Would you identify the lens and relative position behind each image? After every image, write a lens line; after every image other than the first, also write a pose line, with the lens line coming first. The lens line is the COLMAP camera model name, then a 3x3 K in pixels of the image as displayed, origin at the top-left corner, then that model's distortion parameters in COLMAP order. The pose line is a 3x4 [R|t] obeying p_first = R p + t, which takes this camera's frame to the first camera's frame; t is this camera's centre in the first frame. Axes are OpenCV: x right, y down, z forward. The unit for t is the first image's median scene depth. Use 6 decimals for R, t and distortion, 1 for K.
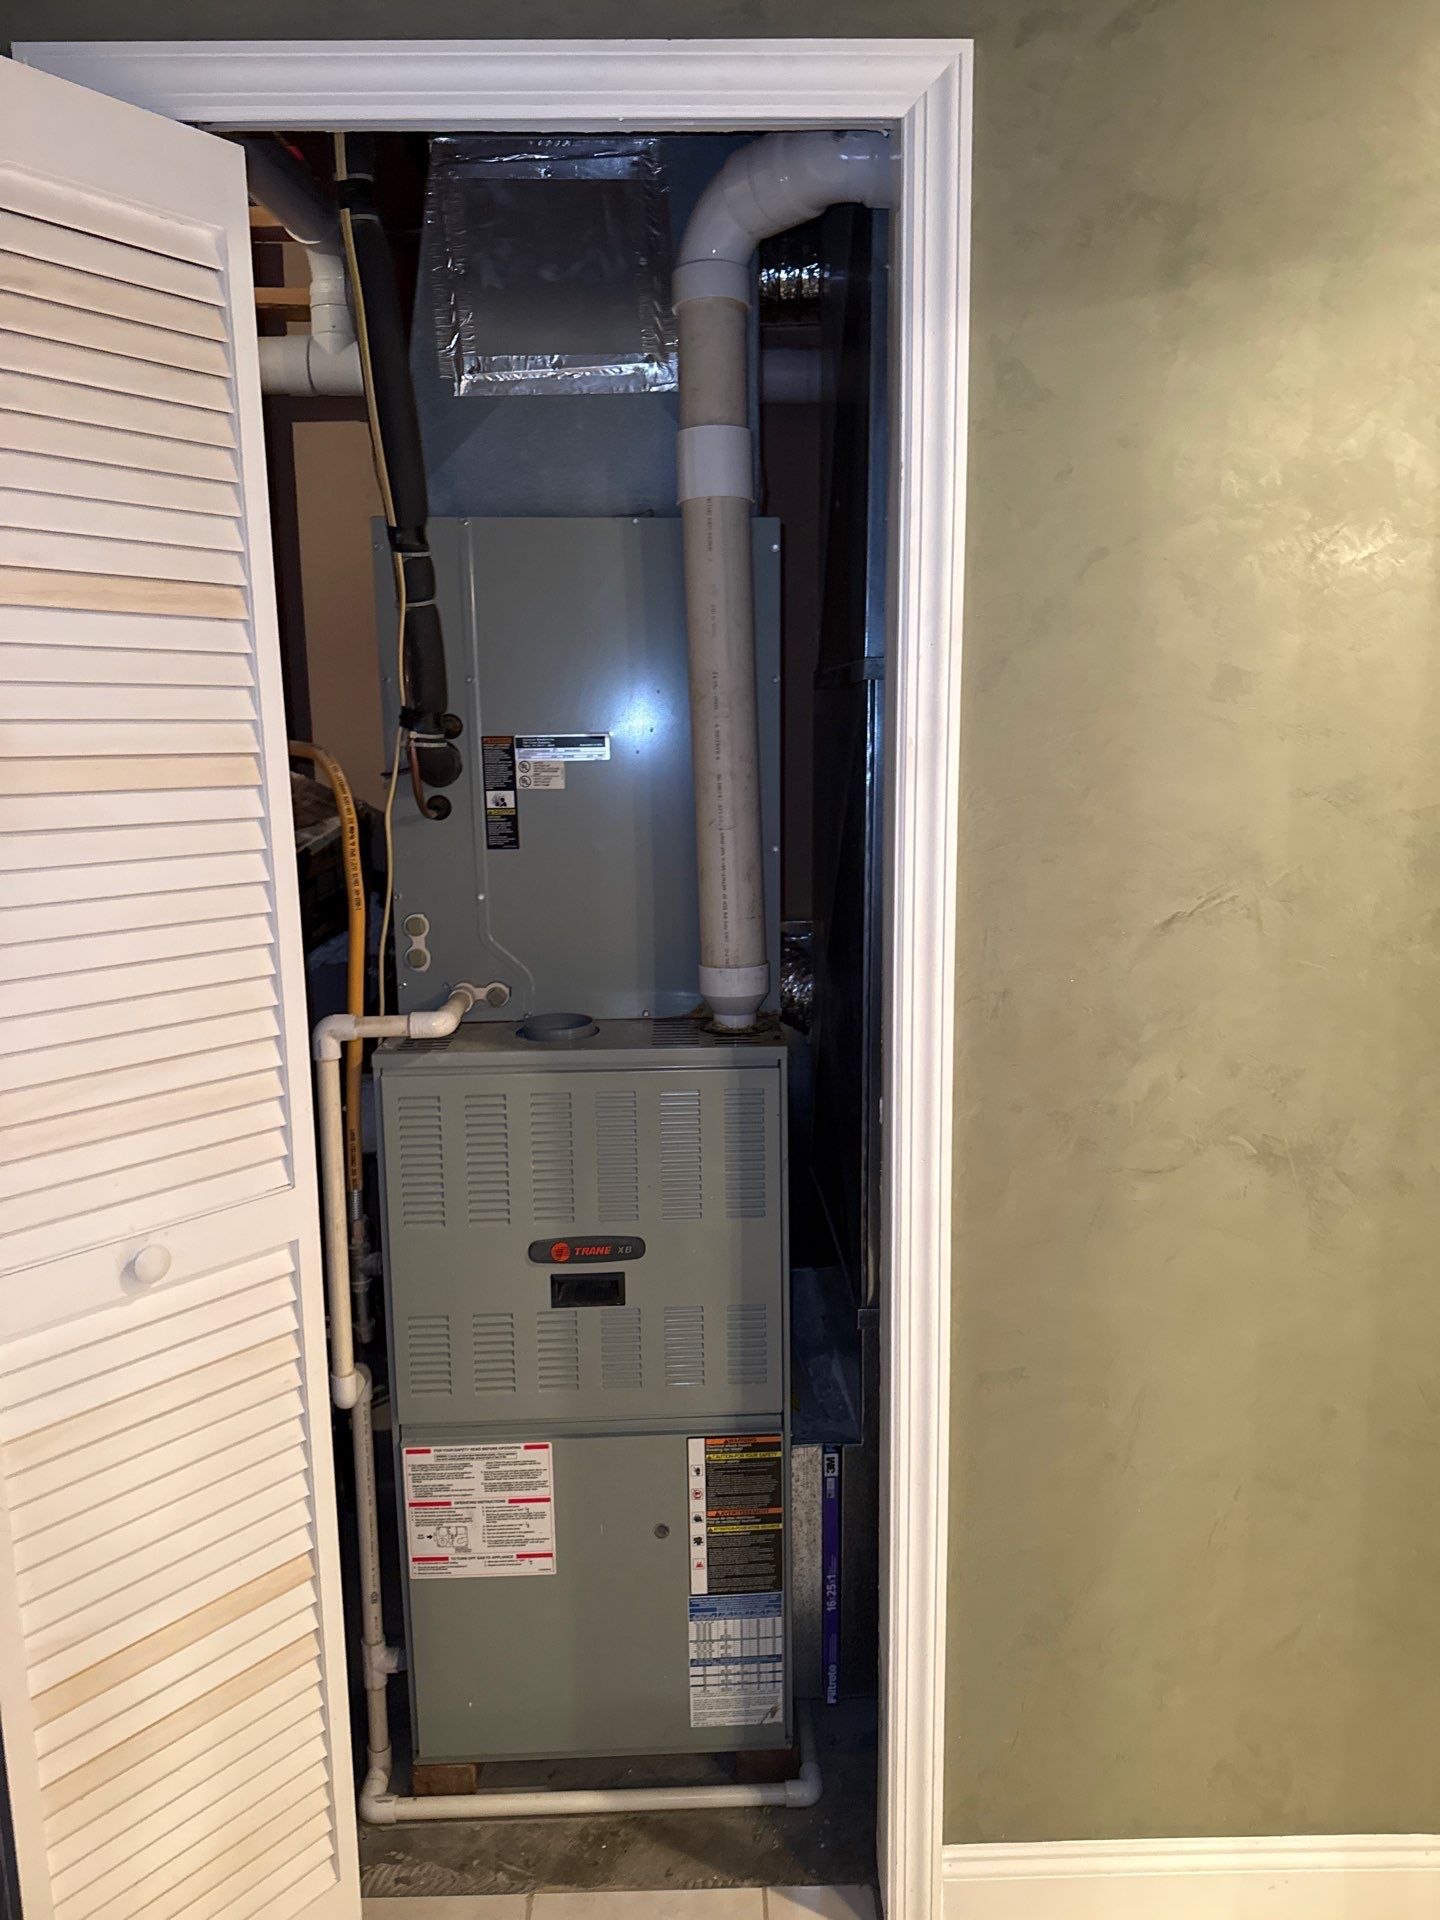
lens RADIAL K [[1283.2, 0, 736.0], [0, 1283.2, 957.0], [0, 0, 1]] dist [0.036522, -0.055427]
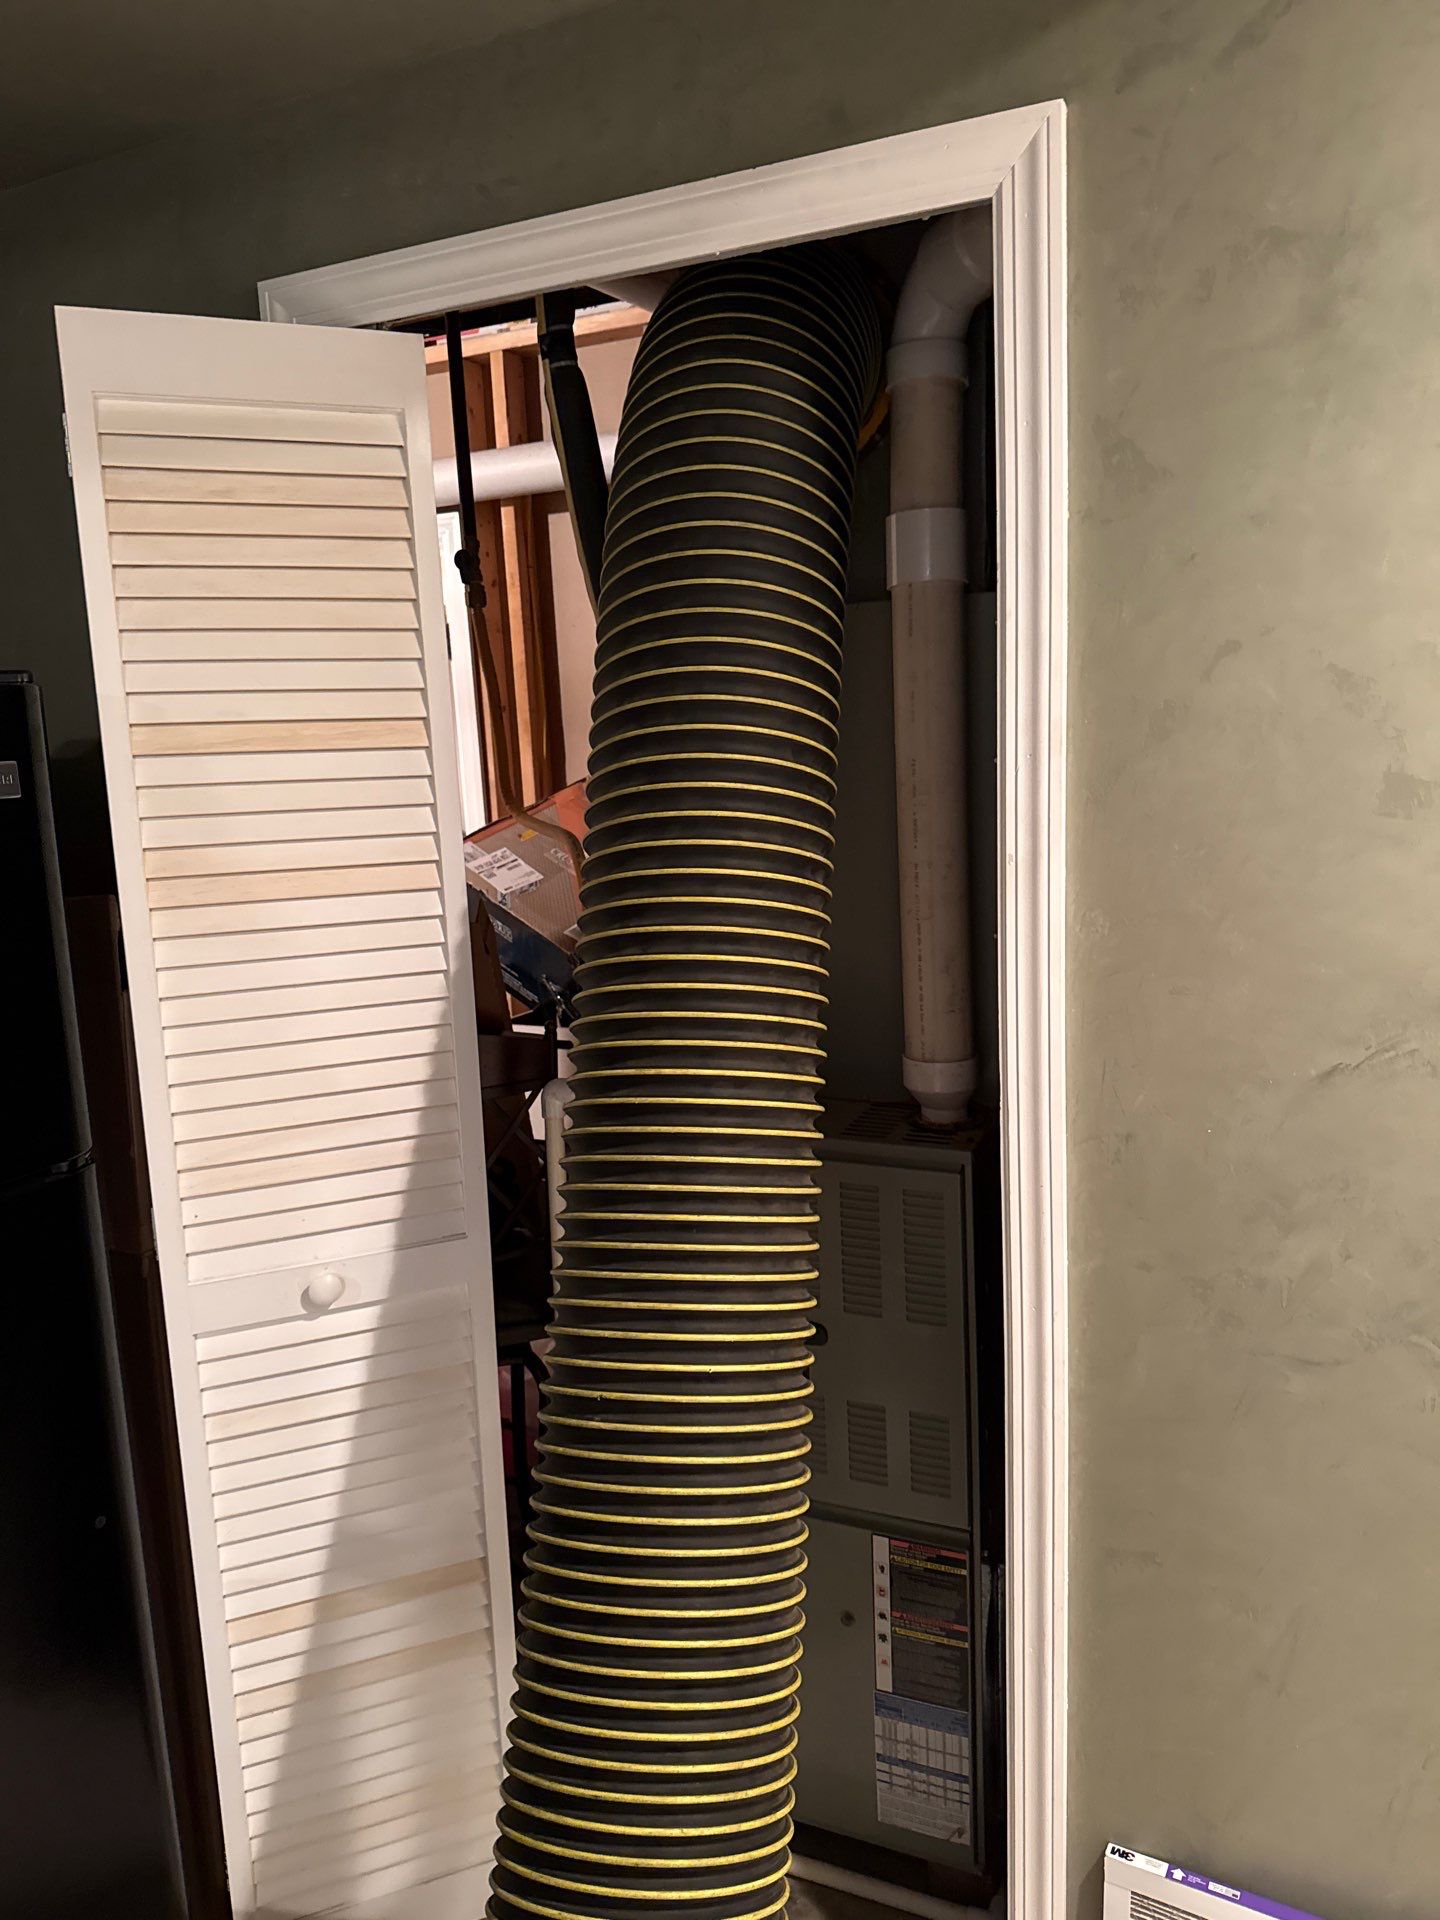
lens RADIAL K [[1283.2, 0, 736.0], [0, 1283.2, 957.0], [0, 0, 1]] dist [0.036522, -0.055427]
pose [[0.907466, 0.045967, -0.417603, 0.259560], [-0.043674, 0.998932, 0.015049, -0.076969], [0.417849, 0.004582, 0.908505, 0.056971]]
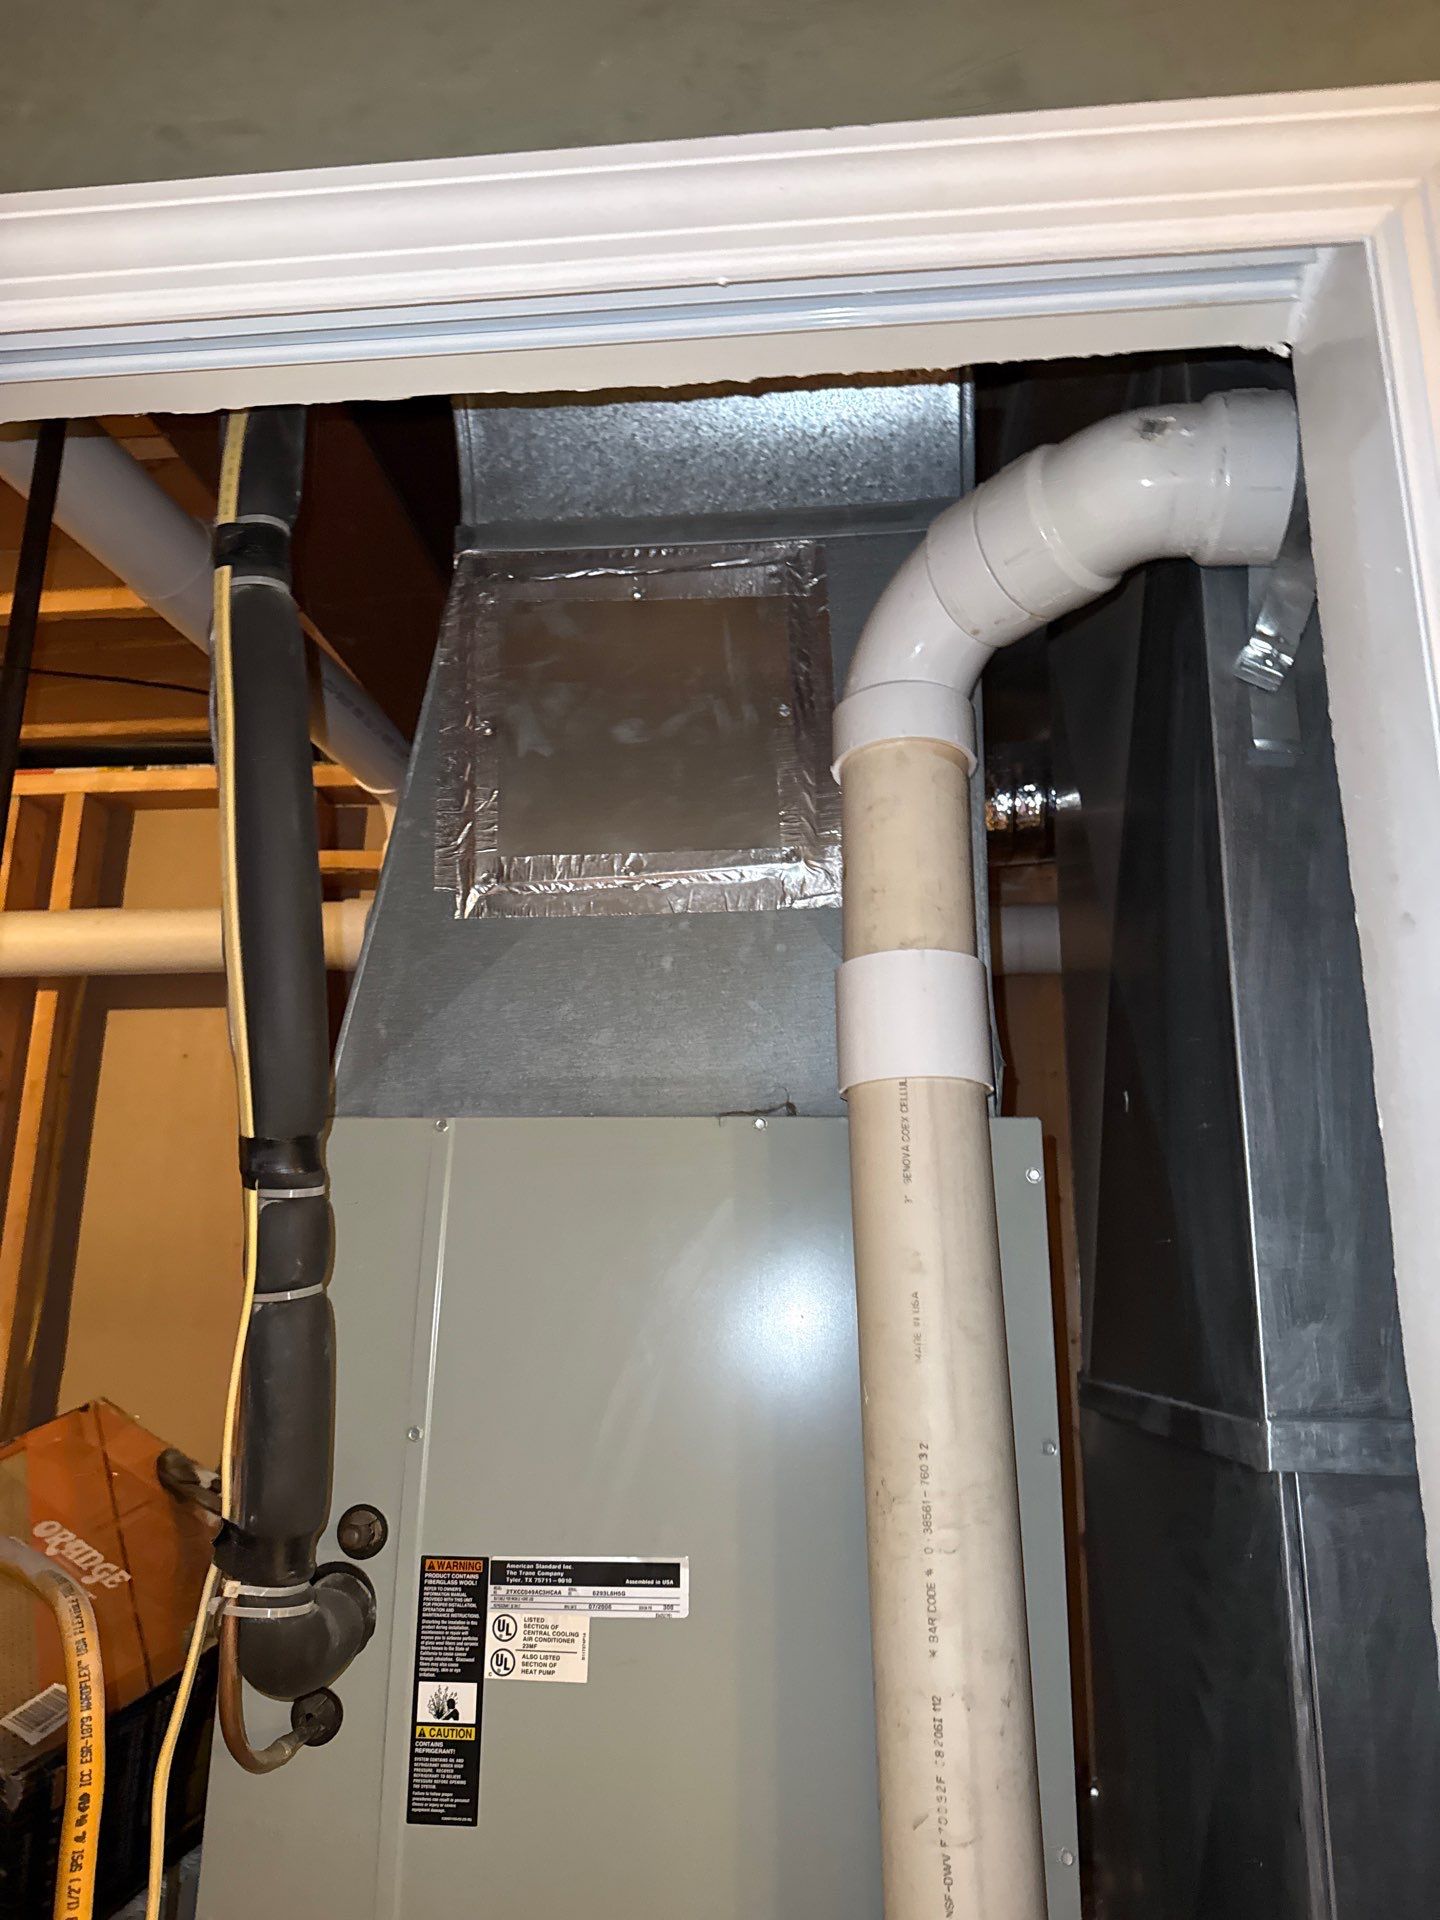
lens RADIAL K [[1355.9, 0, 721.4], [0, 1355.9, 970.9], [0, 0, 1]] dist [0.026324, -0.038908]
pose [[0.992563, -0.010397, -0.121284, -0.025323], [-0.041762, 0.906793, -0.419502, -0.160211], [0.114341, 0.421447, 0.899616, 0.468312]]
